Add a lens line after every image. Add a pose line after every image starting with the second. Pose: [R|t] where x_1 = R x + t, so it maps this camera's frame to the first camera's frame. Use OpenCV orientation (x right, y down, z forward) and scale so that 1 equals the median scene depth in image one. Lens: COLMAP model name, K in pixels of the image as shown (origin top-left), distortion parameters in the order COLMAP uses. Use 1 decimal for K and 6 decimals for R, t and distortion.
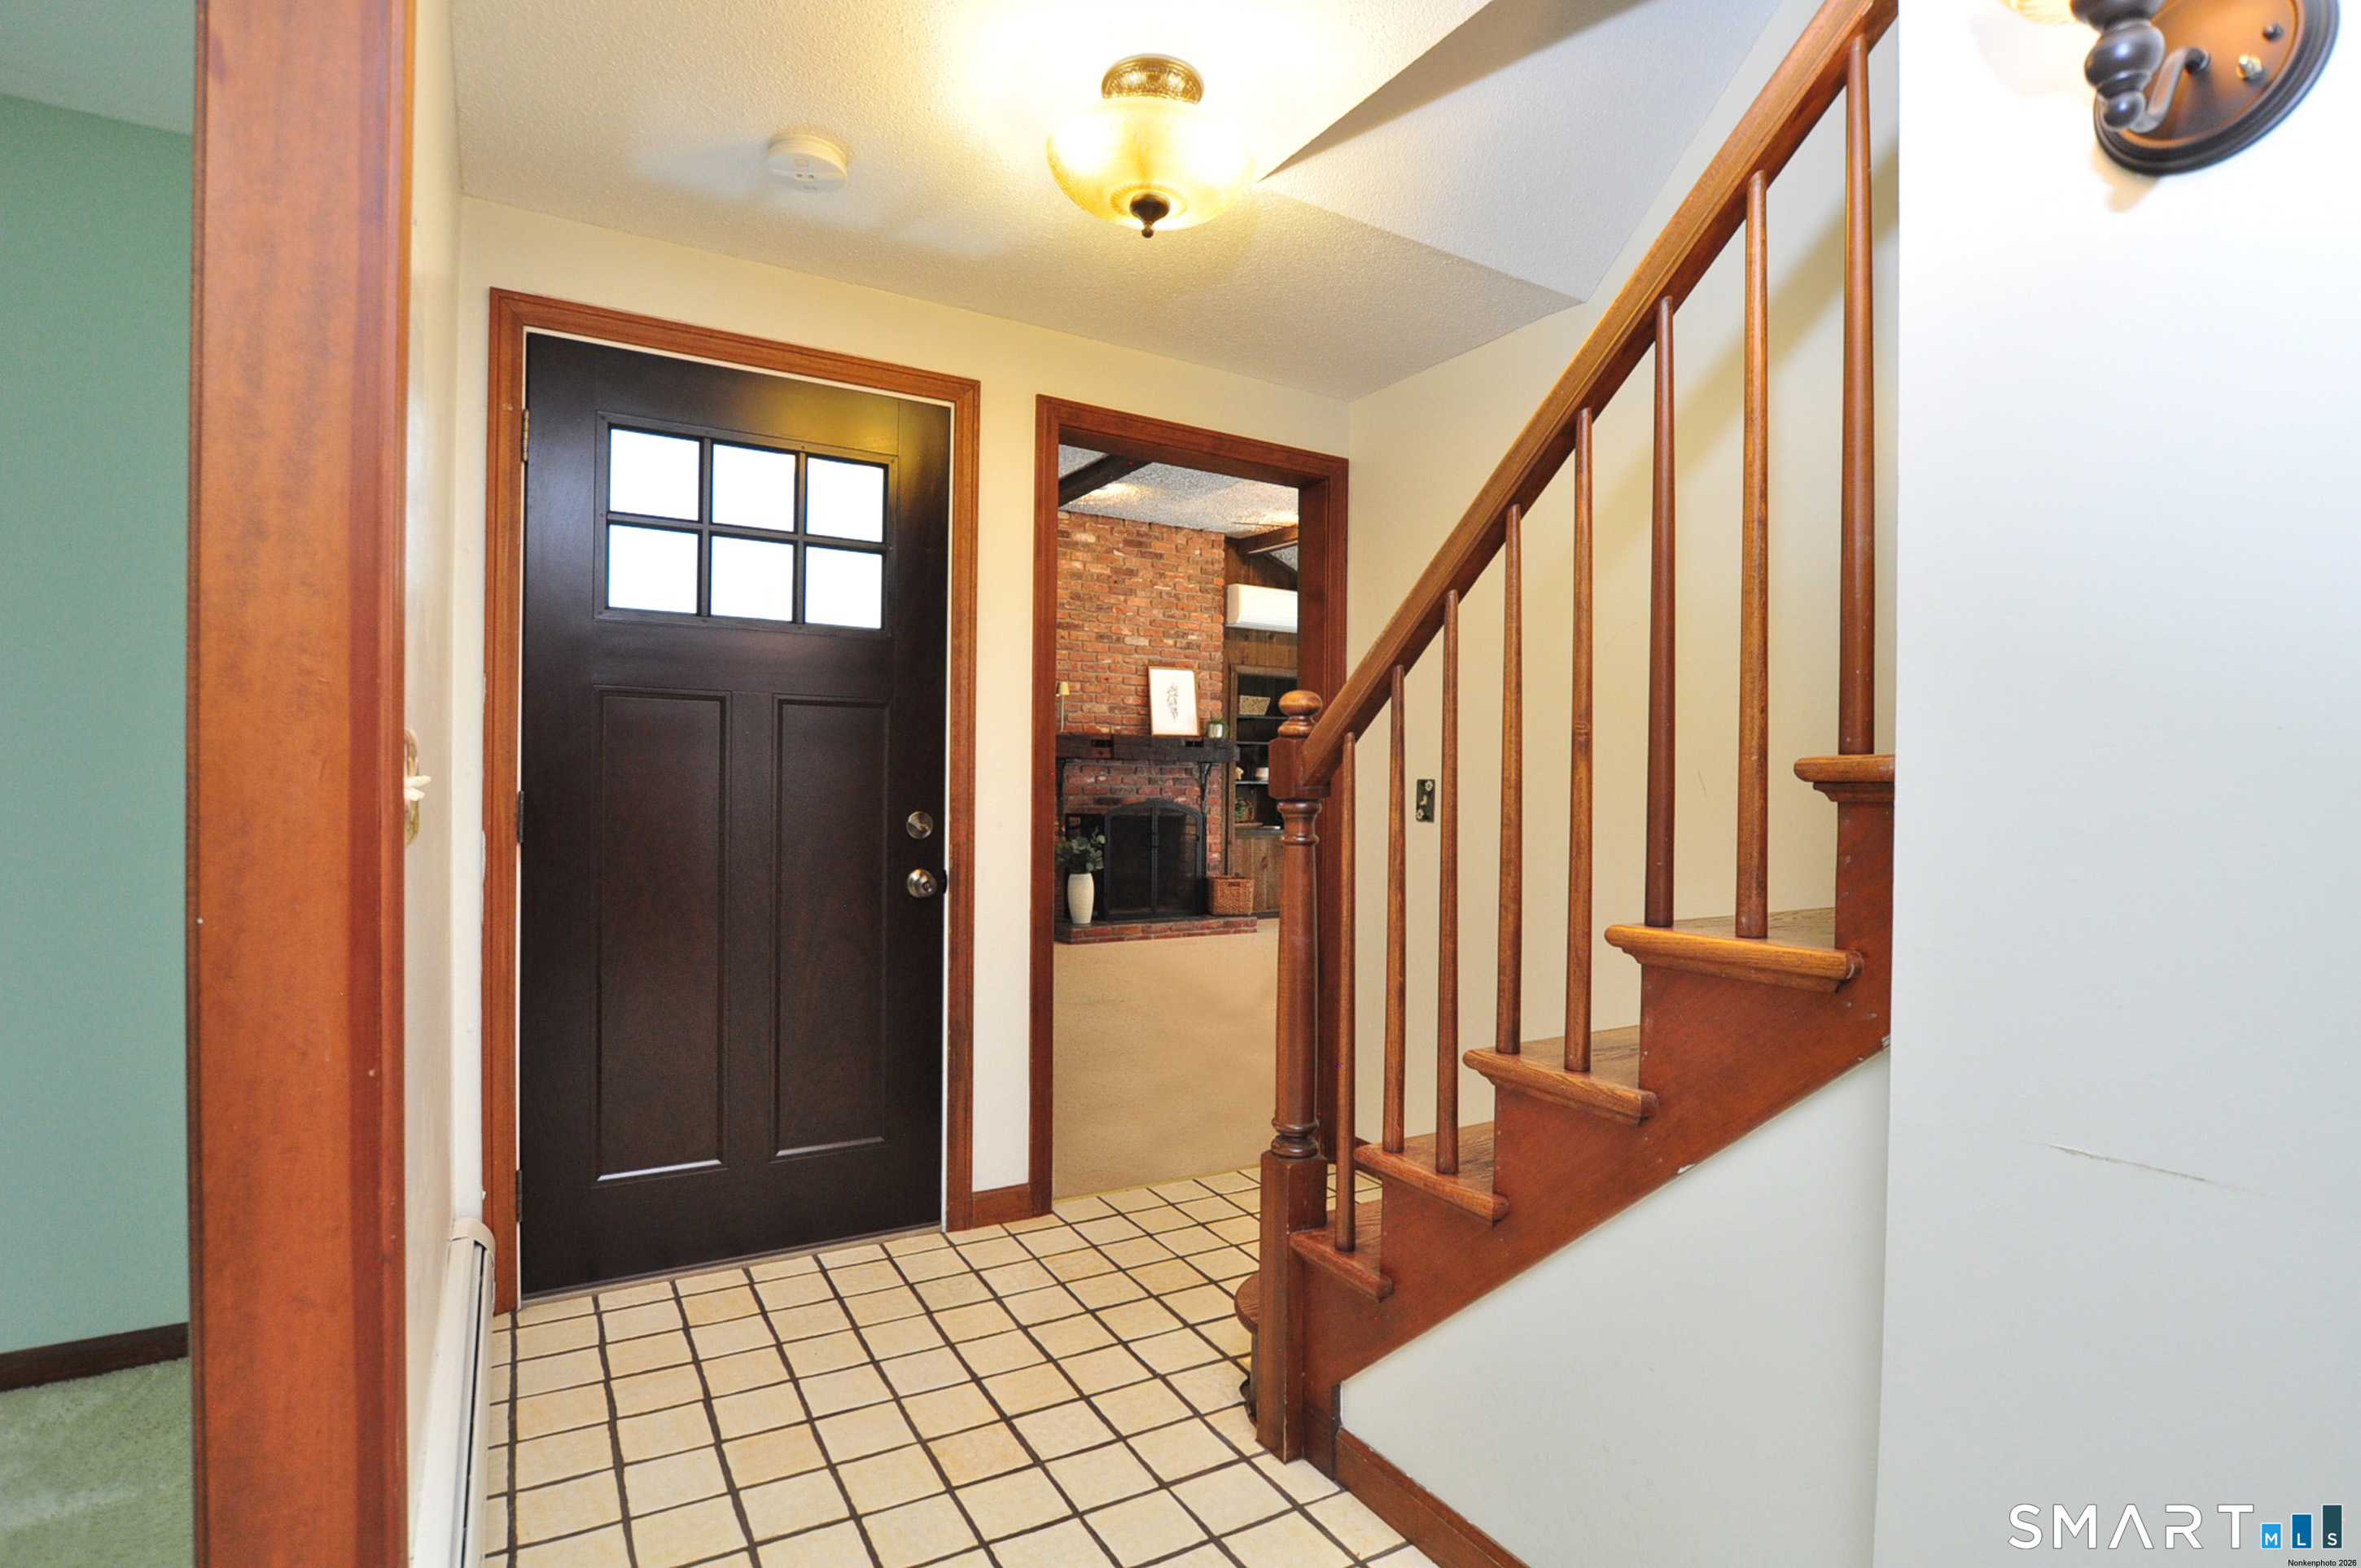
lens RADIAL K [[1157.6, 0, 1190.9], [0, 1157.6, 801.2], [0, 0, 1]] dist [-0.025170, -0.000588]
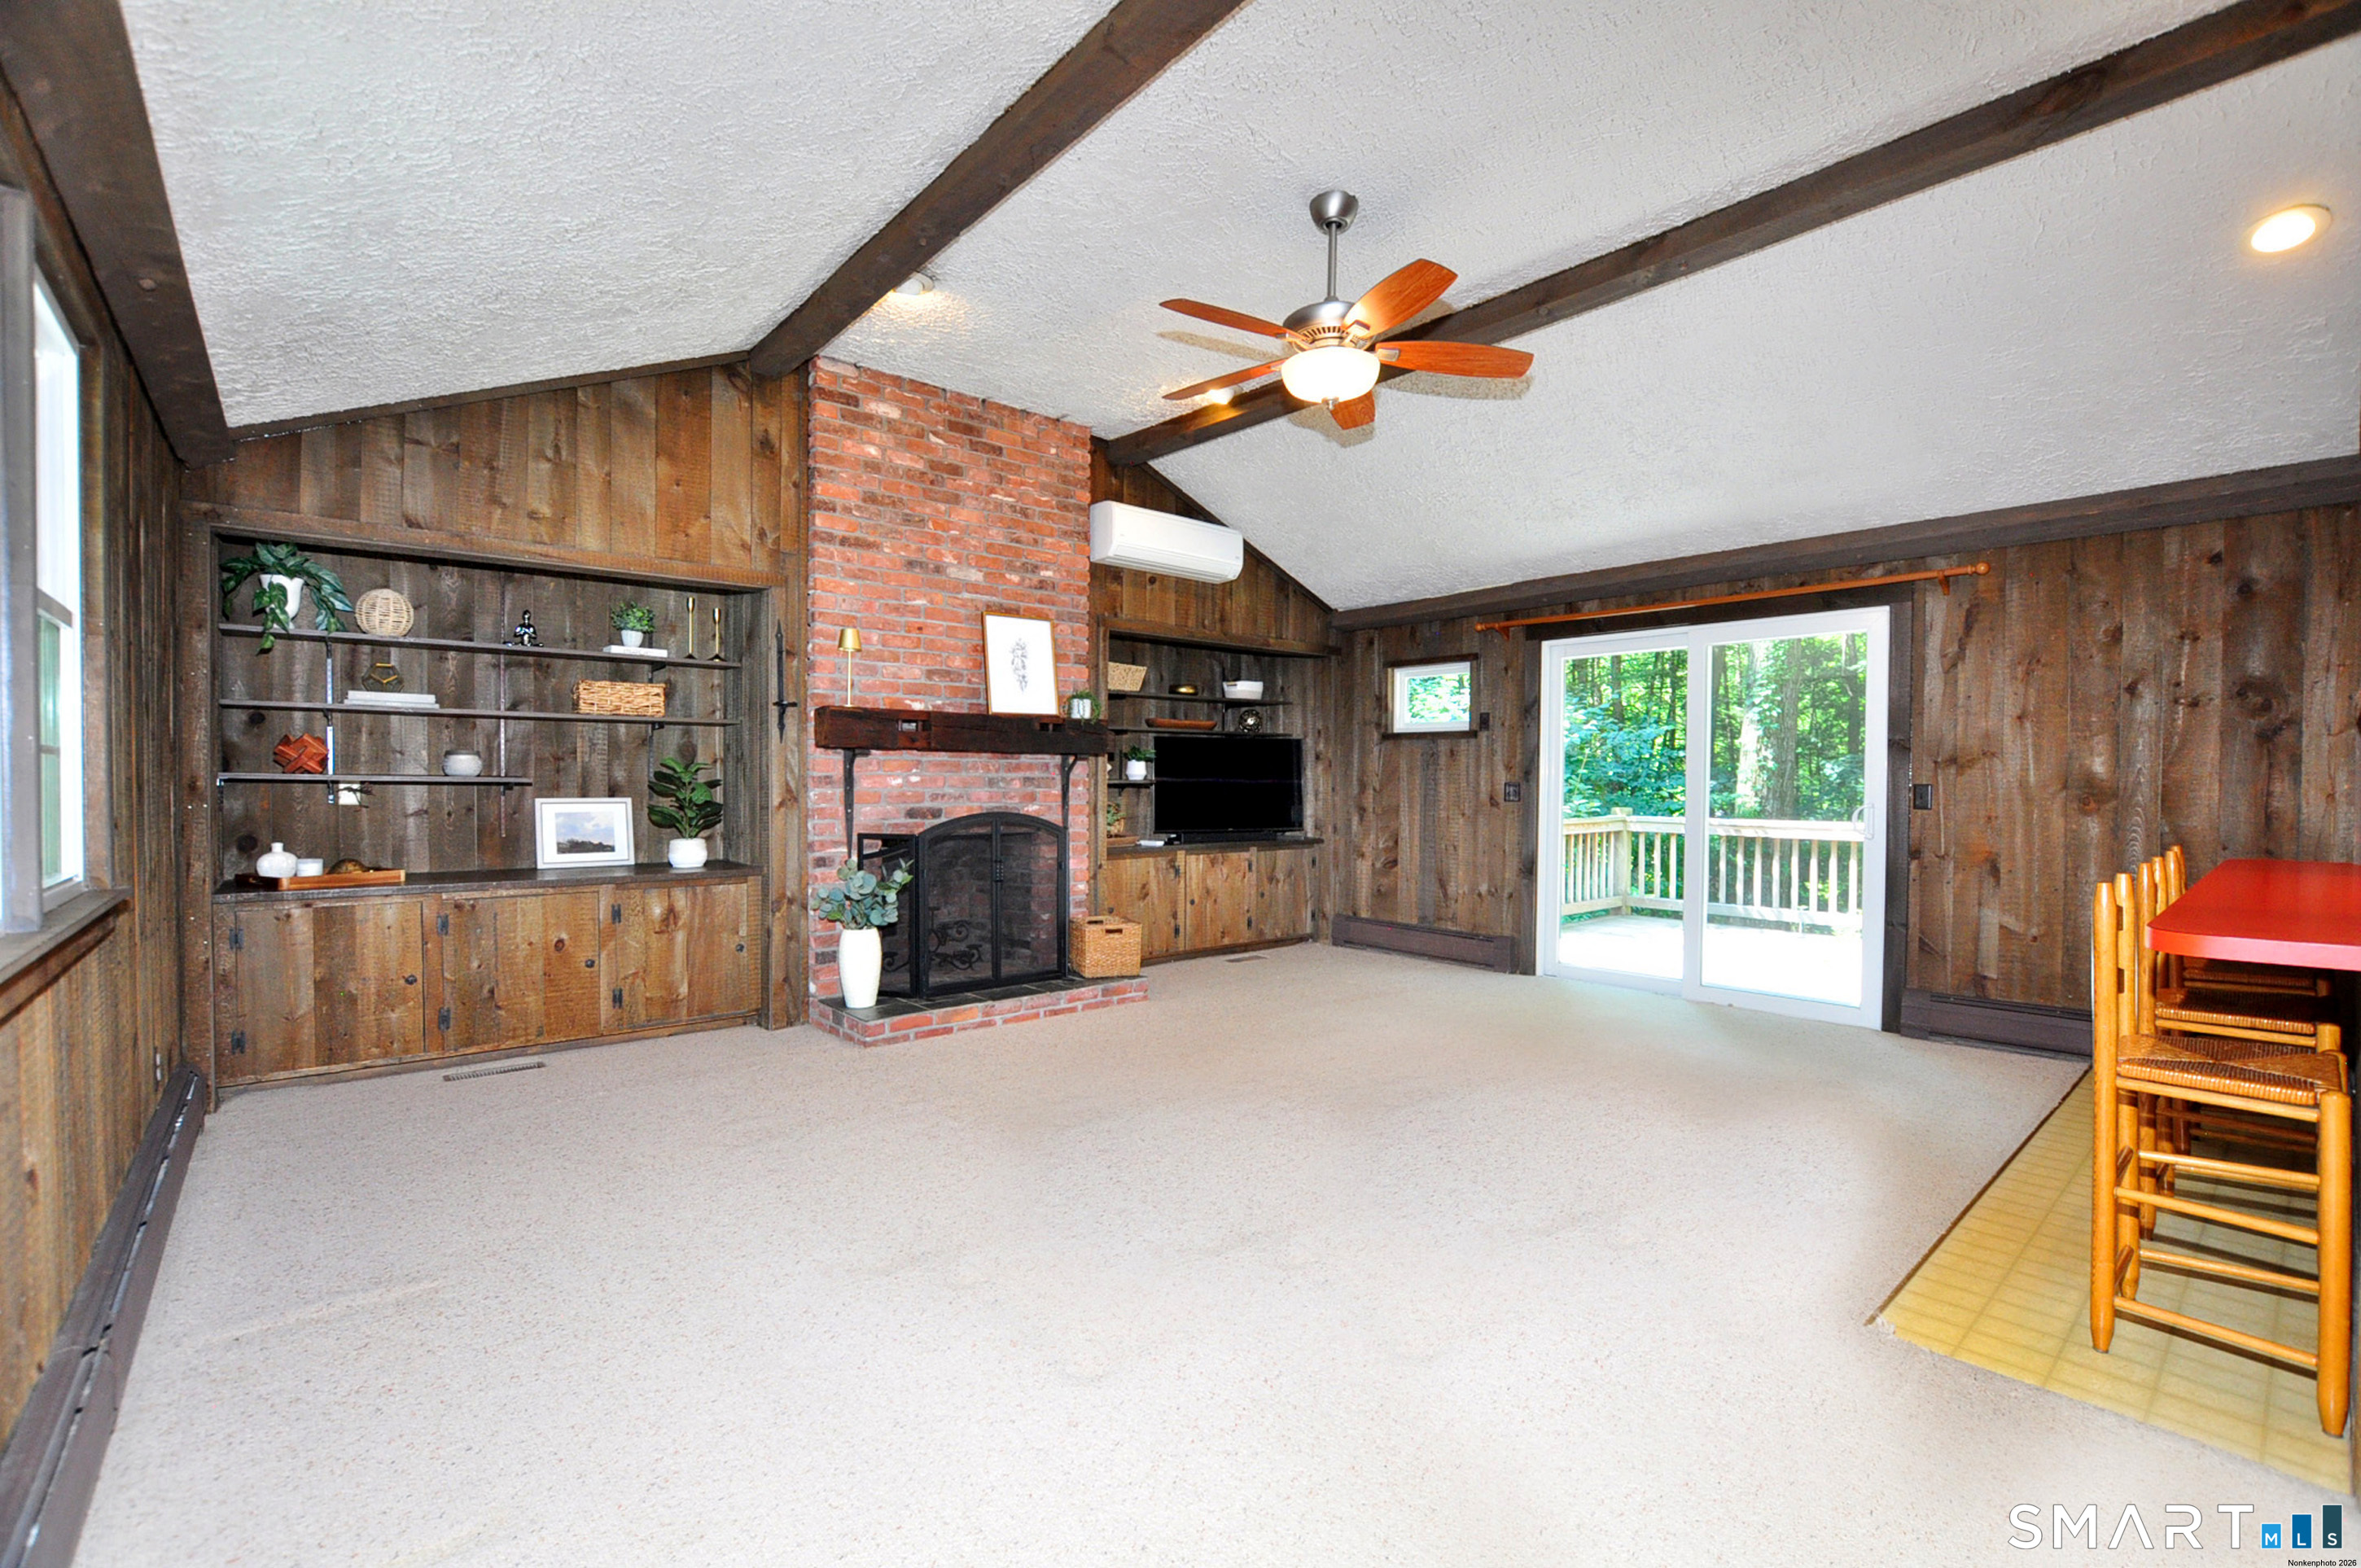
lens RADIAL K [[1038.4, 0, 1187.2], [0, 1038.4, 797.8], [0, 0, 1]] dist [-0.001640, -0.000046]
pose [[0.982863, -0.008183, 0.184157, -0.031675], [0.006696, 0.999940, 0.008695, -0.012291], [-0.184217, -0.007313, 0.982858, 0.374585]]
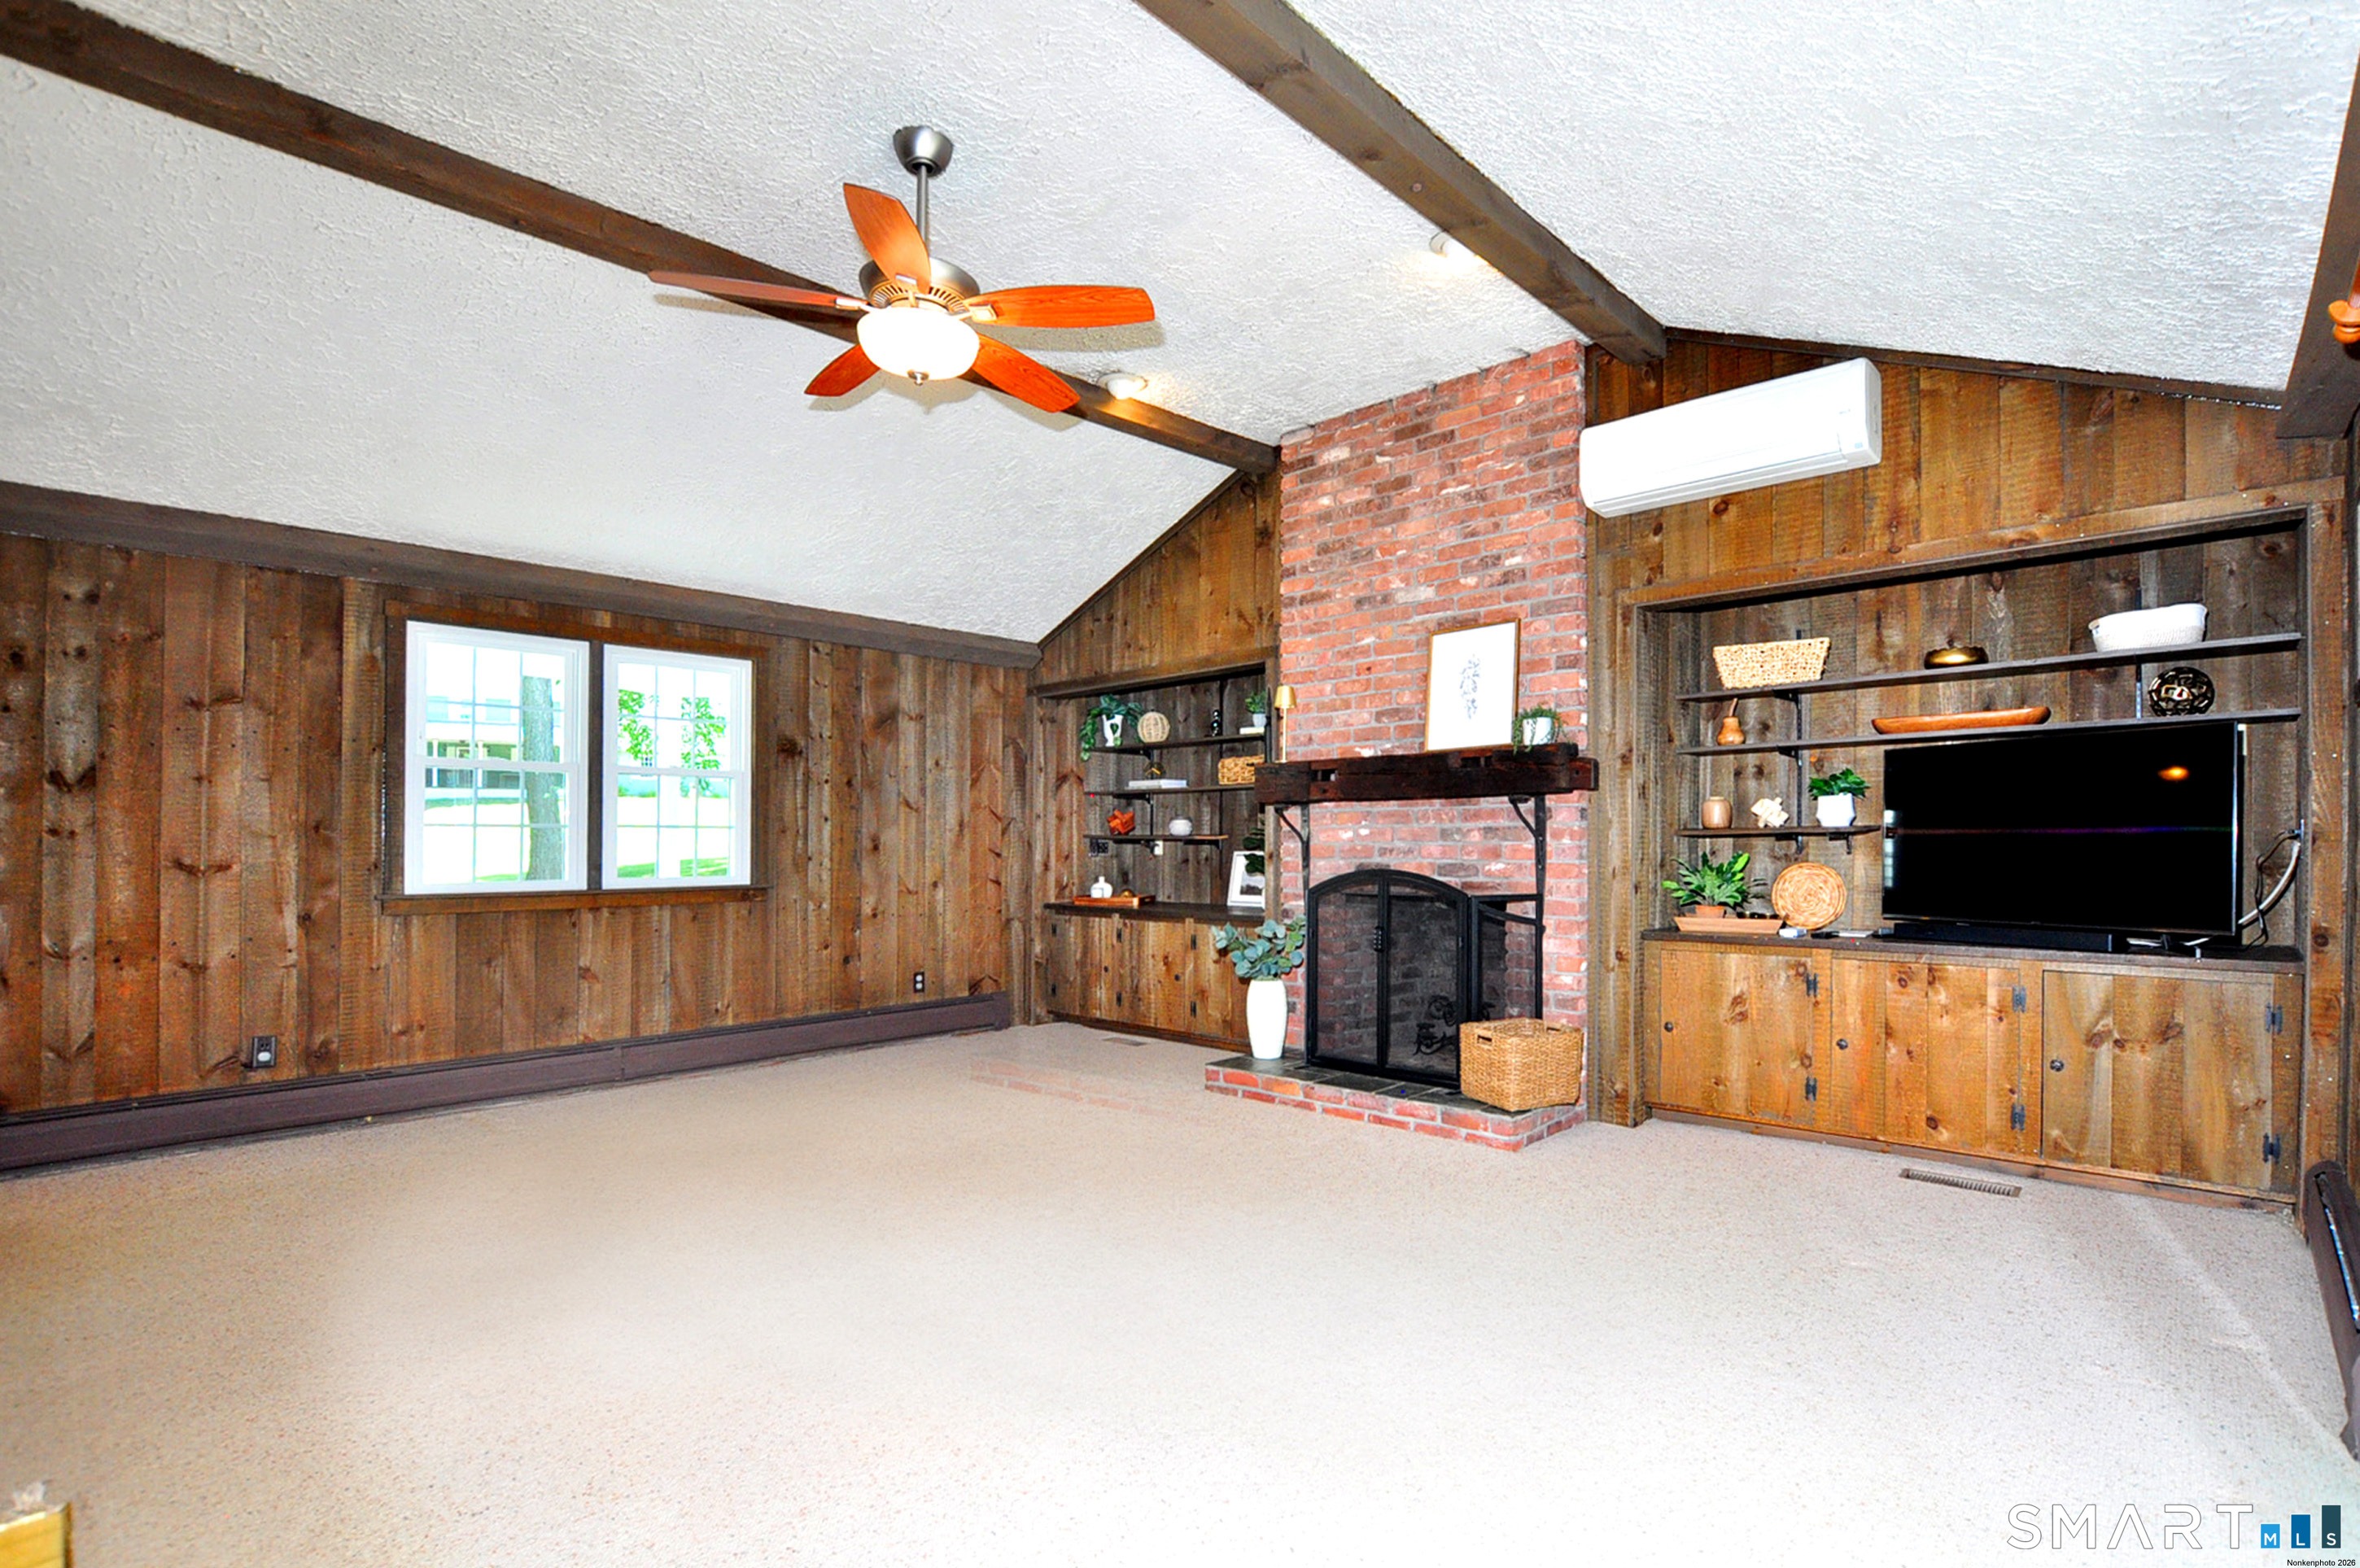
lens RADIAL K [[1073.4, 0, 1176.7], [0, 1073.4, 802.0], [0, 0, 1]] dist [-0.002186, -0.000076]
pose [[0.314599, -0.047561, -0.948033, 0.415626], [0.000399, 0.998750, -0.049973, -0.006541], [0.949225, 0.015343, 0.314224, 0.703067]]
